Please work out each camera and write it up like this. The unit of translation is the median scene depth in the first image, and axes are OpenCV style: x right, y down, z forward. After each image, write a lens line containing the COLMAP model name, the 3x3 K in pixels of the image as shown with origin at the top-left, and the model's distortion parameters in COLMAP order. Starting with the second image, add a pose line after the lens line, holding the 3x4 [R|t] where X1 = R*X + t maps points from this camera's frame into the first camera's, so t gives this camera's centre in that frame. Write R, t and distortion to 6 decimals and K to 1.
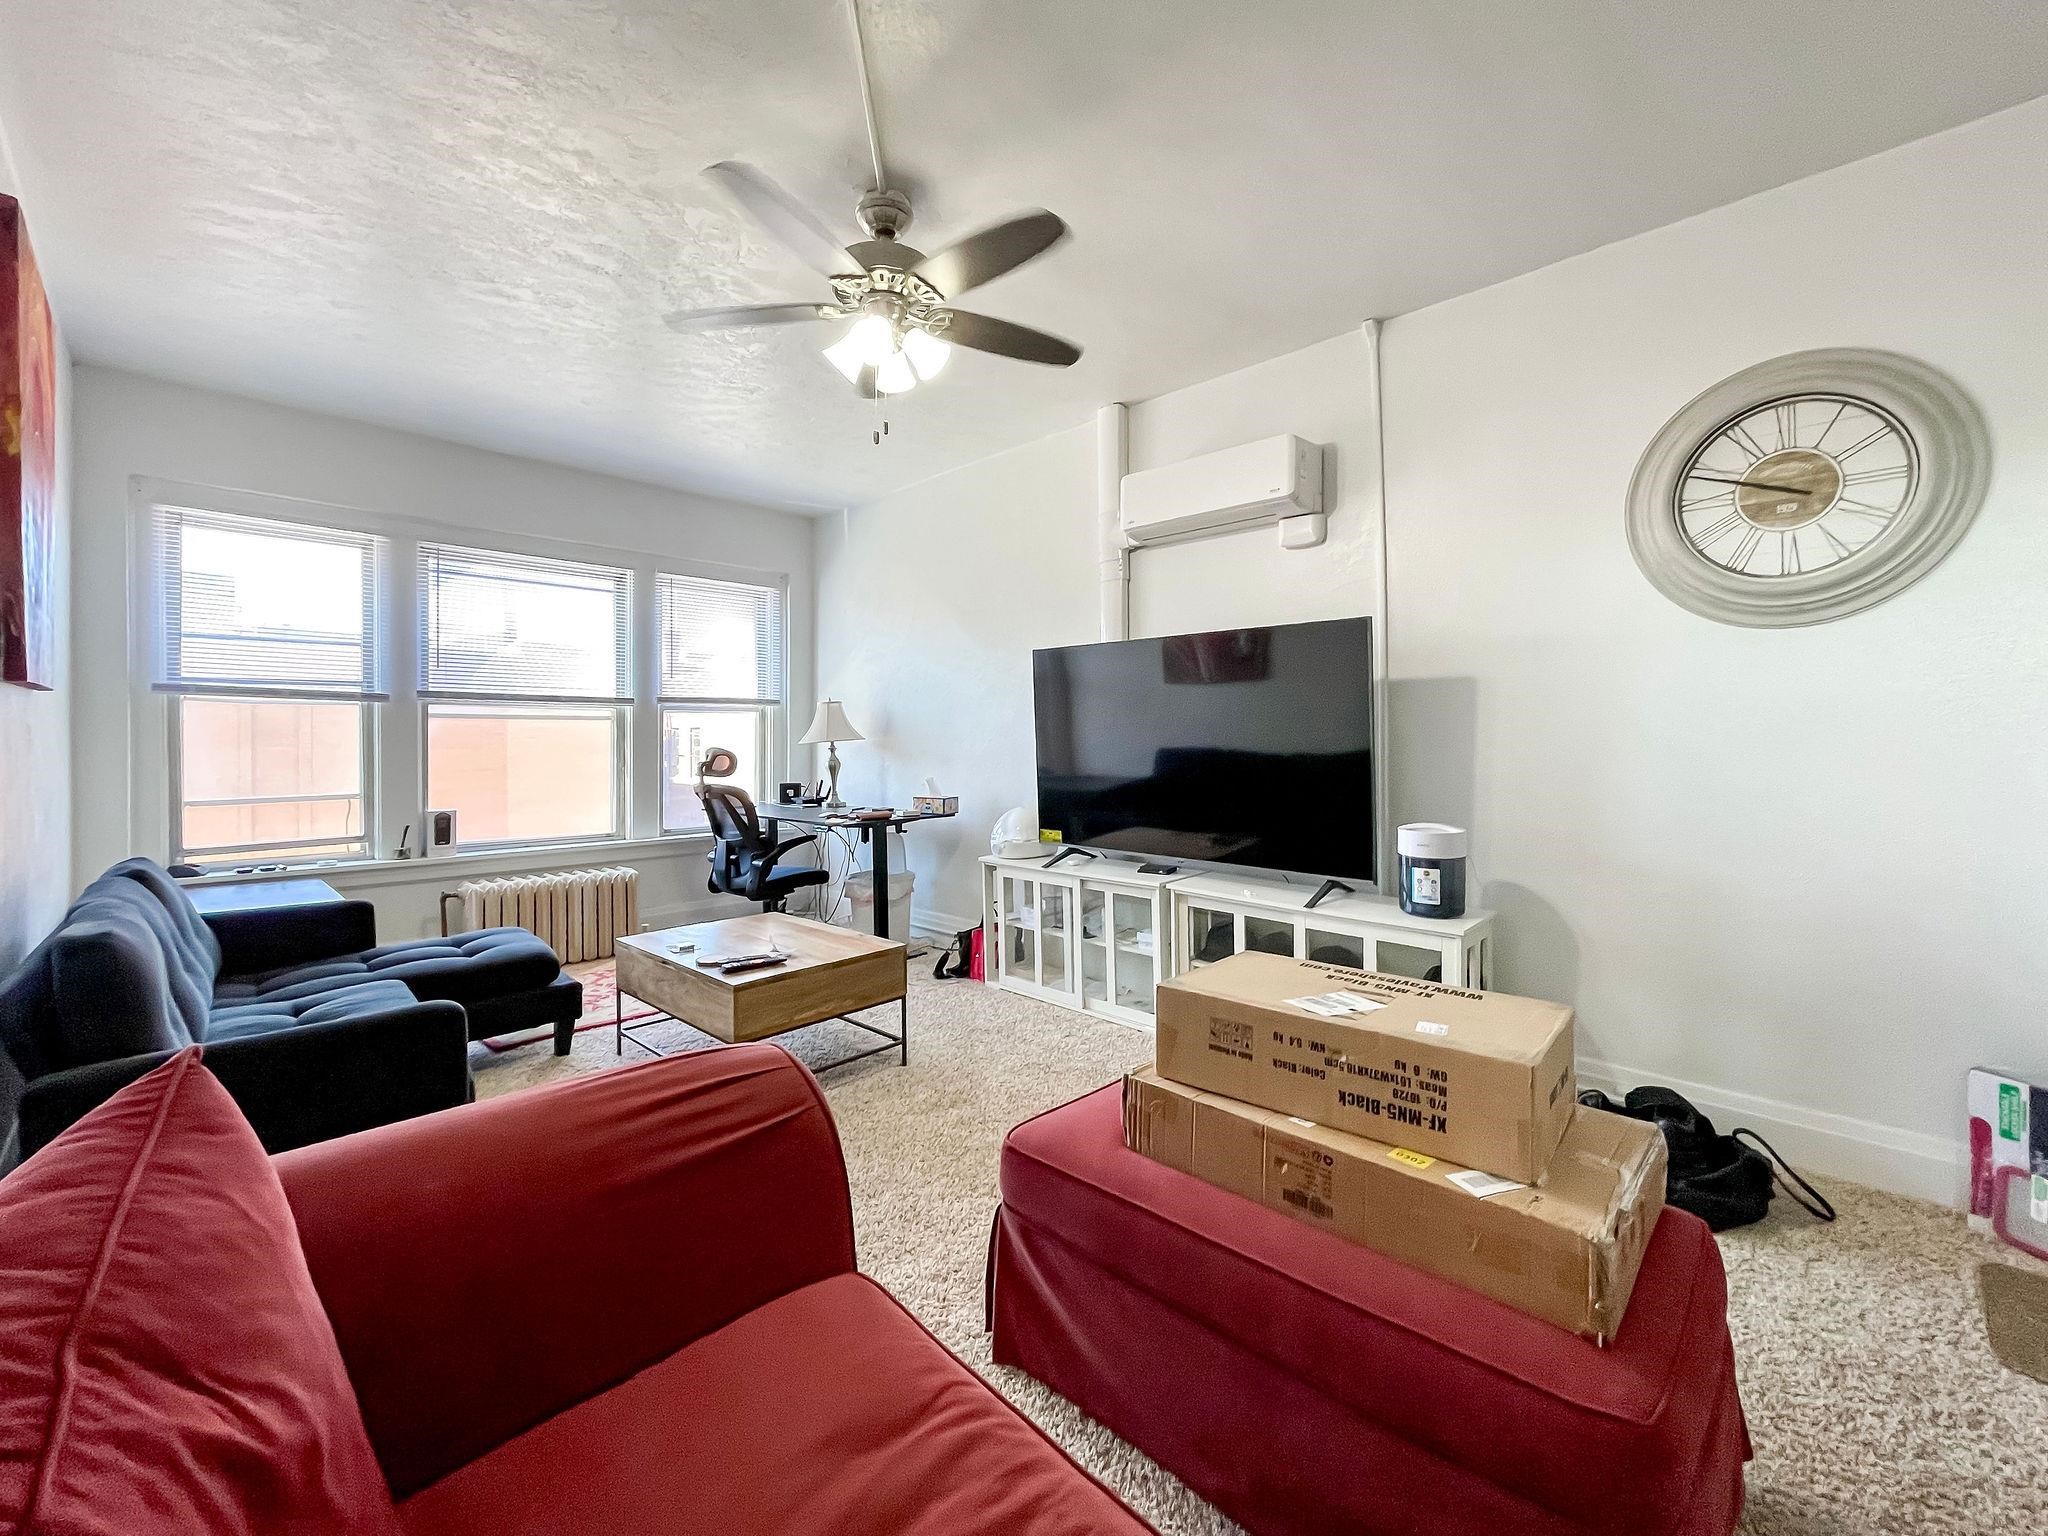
lens RADIAL K [[832.3, 0, 1024.9], [0, 832.3, 737.4], [0, 0, 1]] dist [-0.000766, -0.000361]
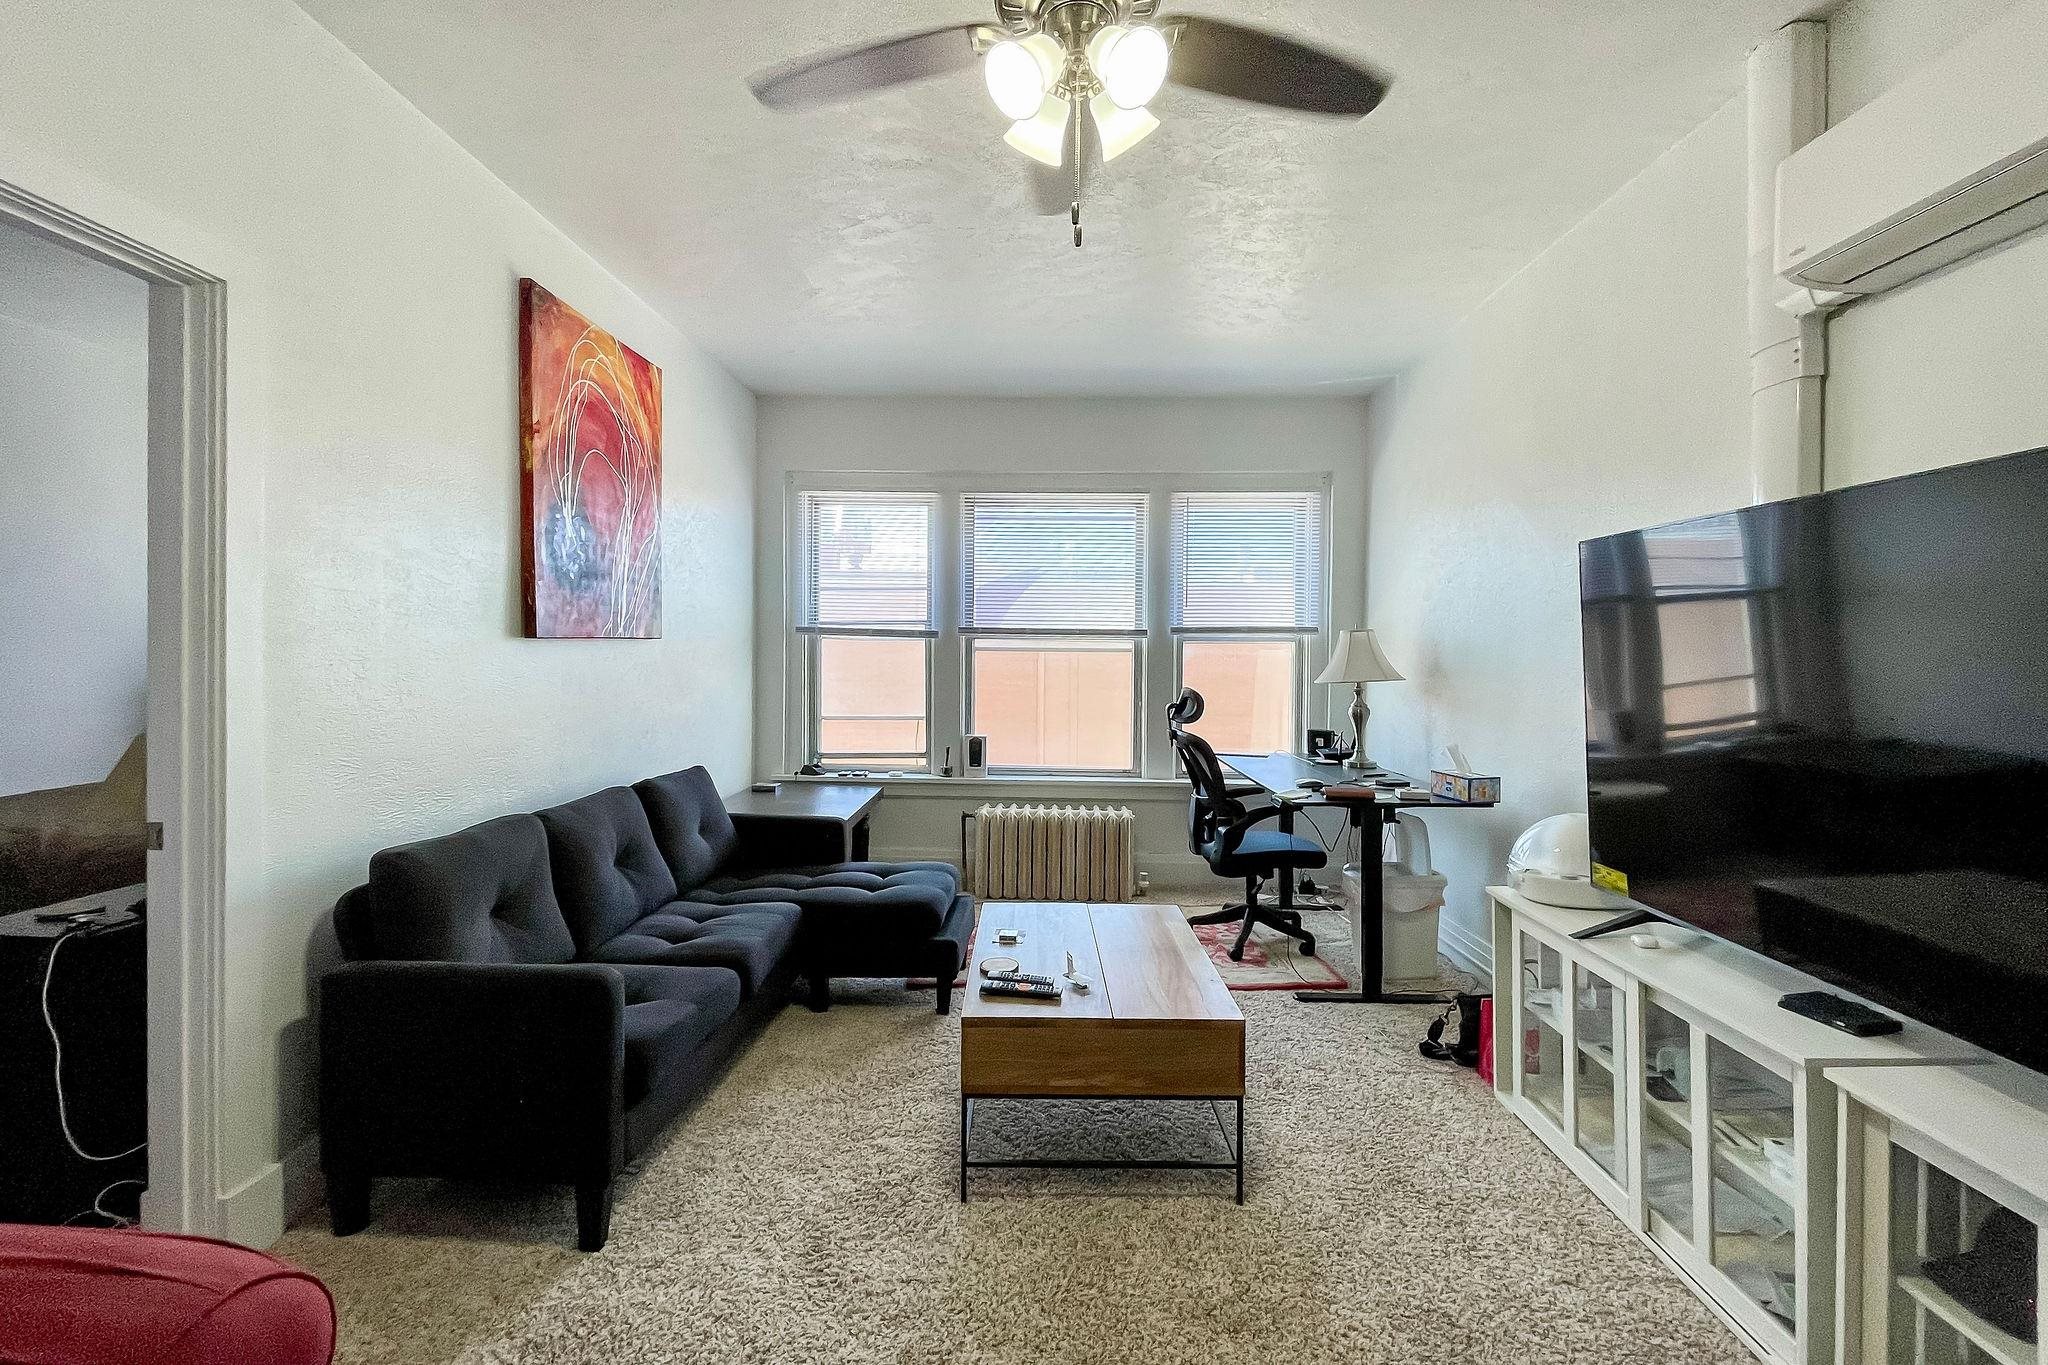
lens RADIAL K [[835.4, 0, 1018.4], [0, 835.4, 657.9], [0, 0, 1]] dist [-0.005512, -0.000021]
pose [[0.682930, 0.011629, -0.730391, 0.166662], [-0.009660, 0.999930, 0.006889, -0.027409], [0.730420, 0.002351, 0.682994, 0.343757]]
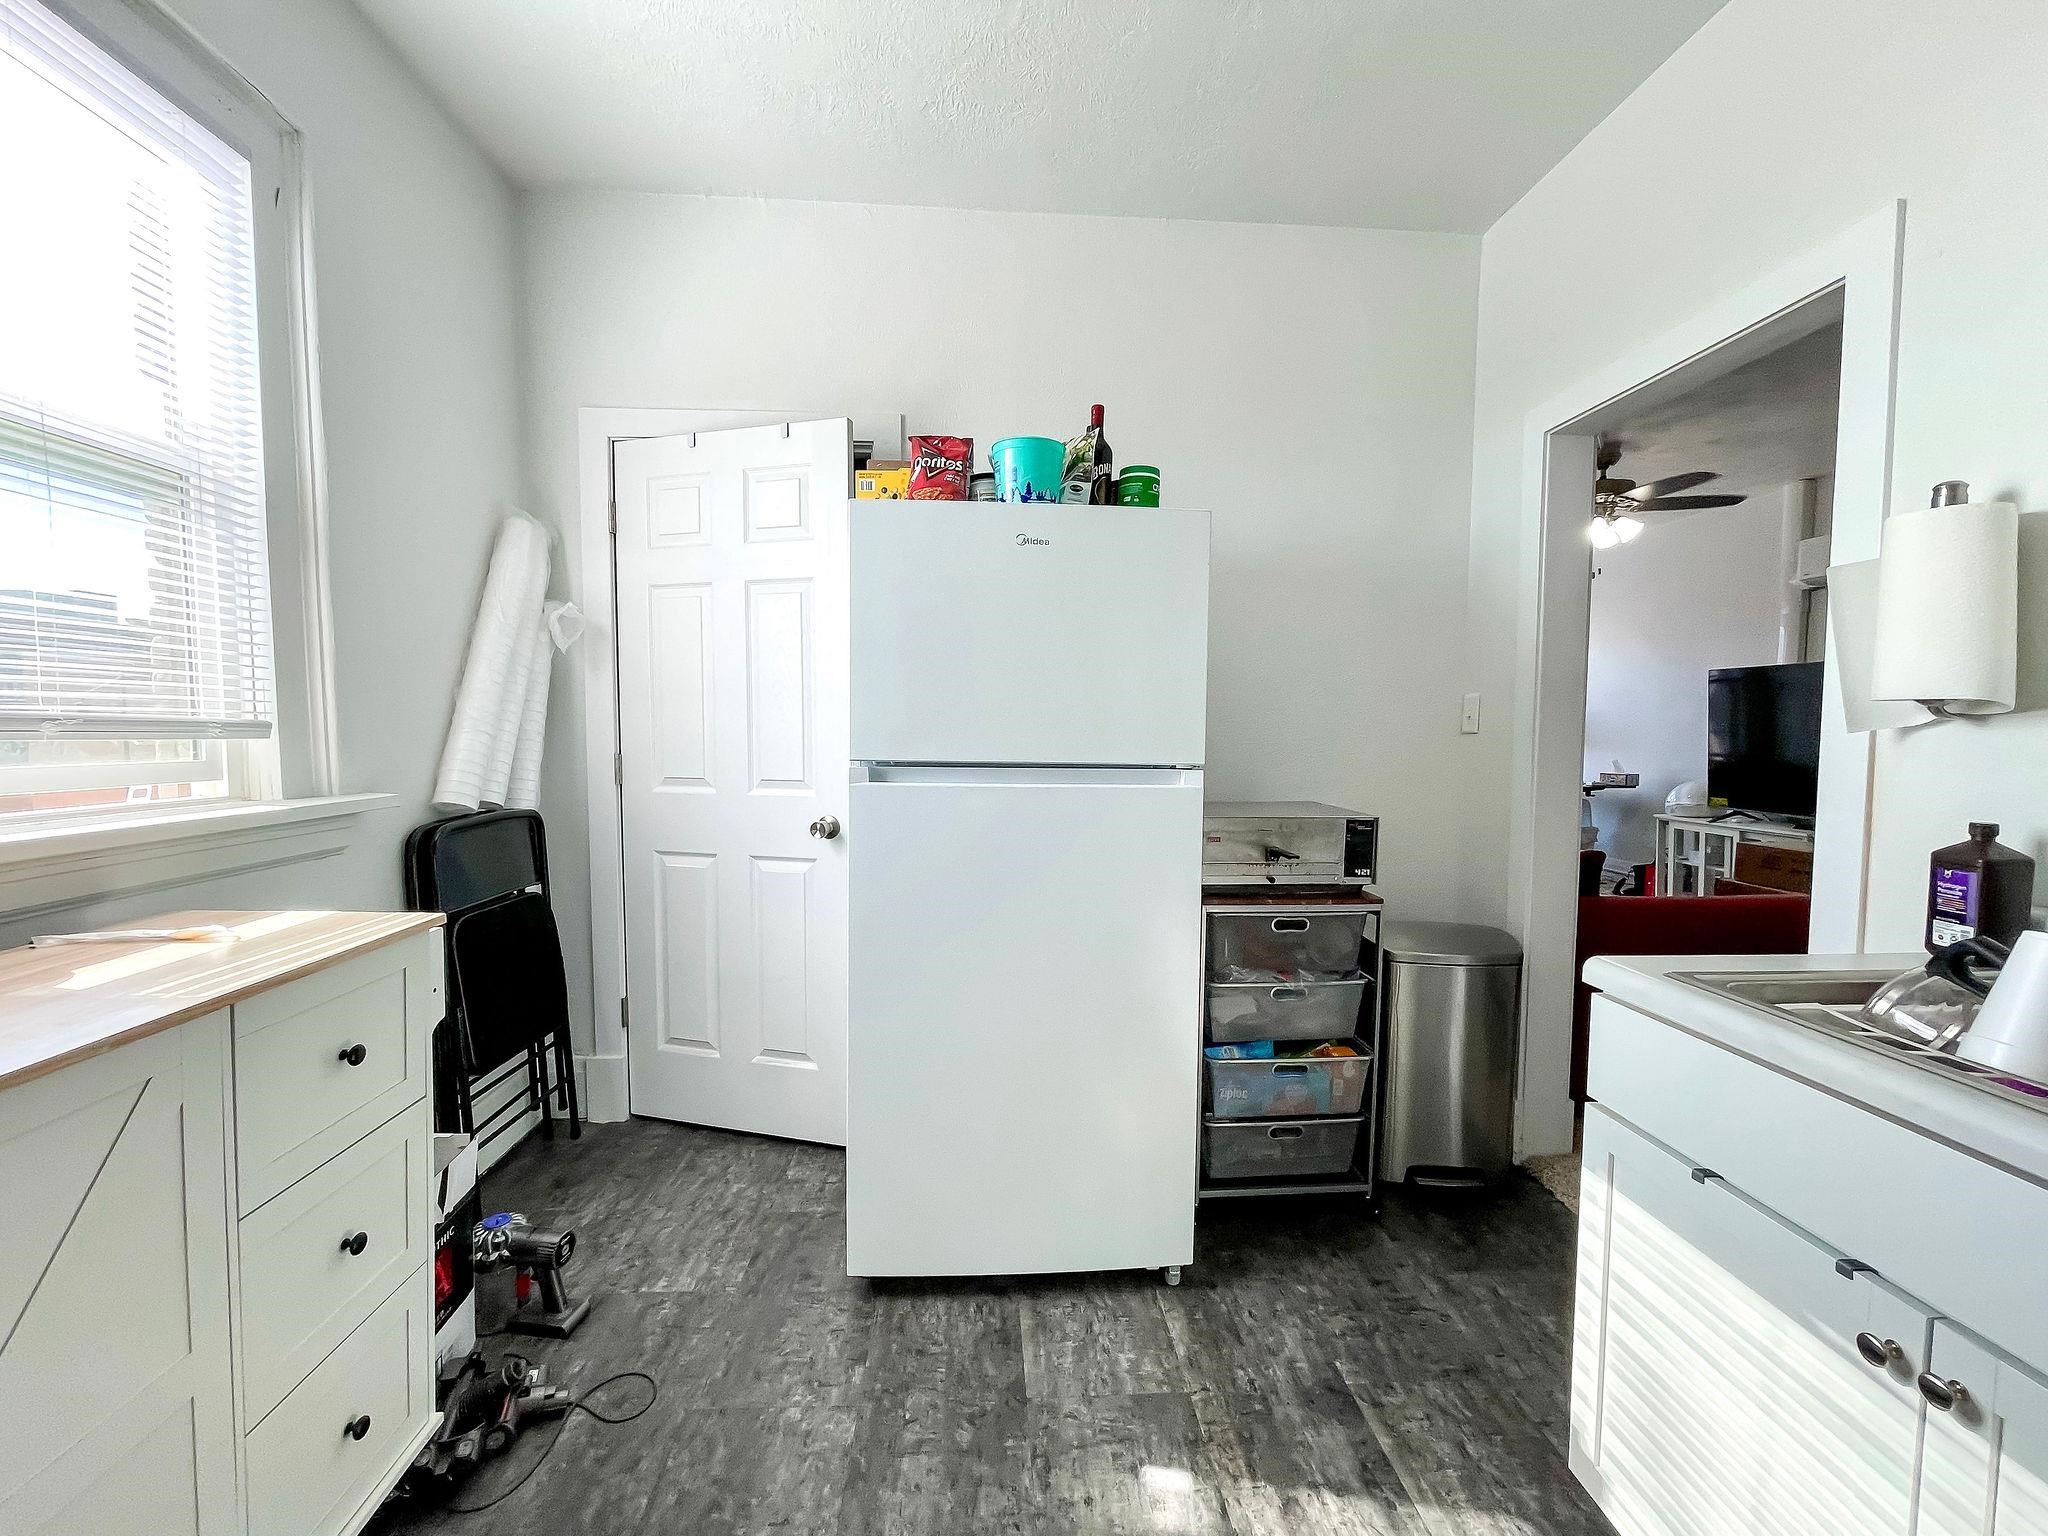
lens RADIAL K [[832.3, 0, 1025.7], [0, 832.3, 773.2], [0, 0, 1]] dist [-0.000766, -0.000361]
pose [[0.748869, 0.044920, -0.661194, 0.083018], [-0.005585, 0.998092, 0.061483, -0.010486], [0.662694, -0.042350, 0.747692, -0.843088]]
